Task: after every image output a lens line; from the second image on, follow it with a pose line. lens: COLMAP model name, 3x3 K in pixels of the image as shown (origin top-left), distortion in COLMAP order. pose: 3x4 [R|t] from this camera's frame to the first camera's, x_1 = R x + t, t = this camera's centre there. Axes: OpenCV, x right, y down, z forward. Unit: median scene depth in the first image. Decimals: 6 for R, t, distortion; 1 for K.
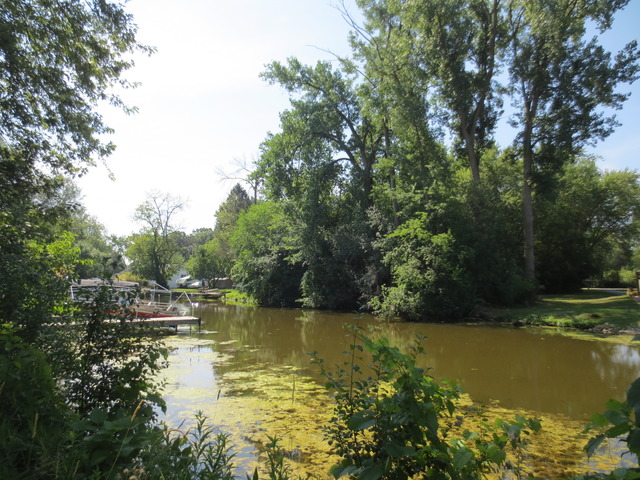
lens RADIAL K [[444.2, 0, 318.3], [0, 444.2, 238.4], [0, 0, 1]] dist [-0.027406, 0.001448]
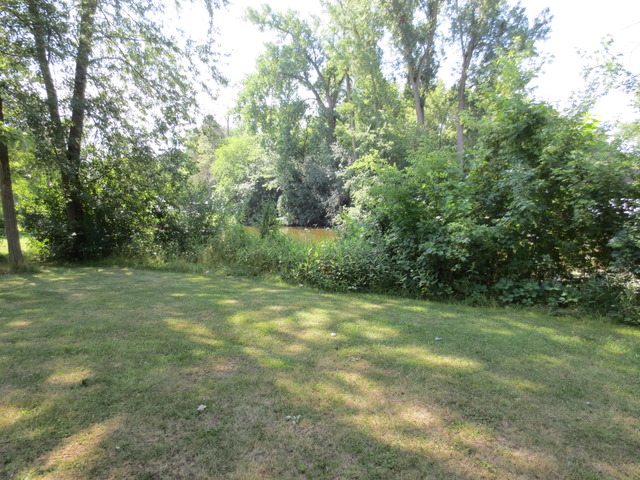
lens RADIAL K [[444.2, 0, 319.4], [0, 444.2, 241.8], [0, 0, 1]] dist [-0.027406, 0.001448]
pose [[0.995666, -0.018461, 0.091145, -0.035631], [0.001823, 0.983785, 0.179343, -0.018595], [-0.092978, -0.178400, 0.979555, -0.218963]]
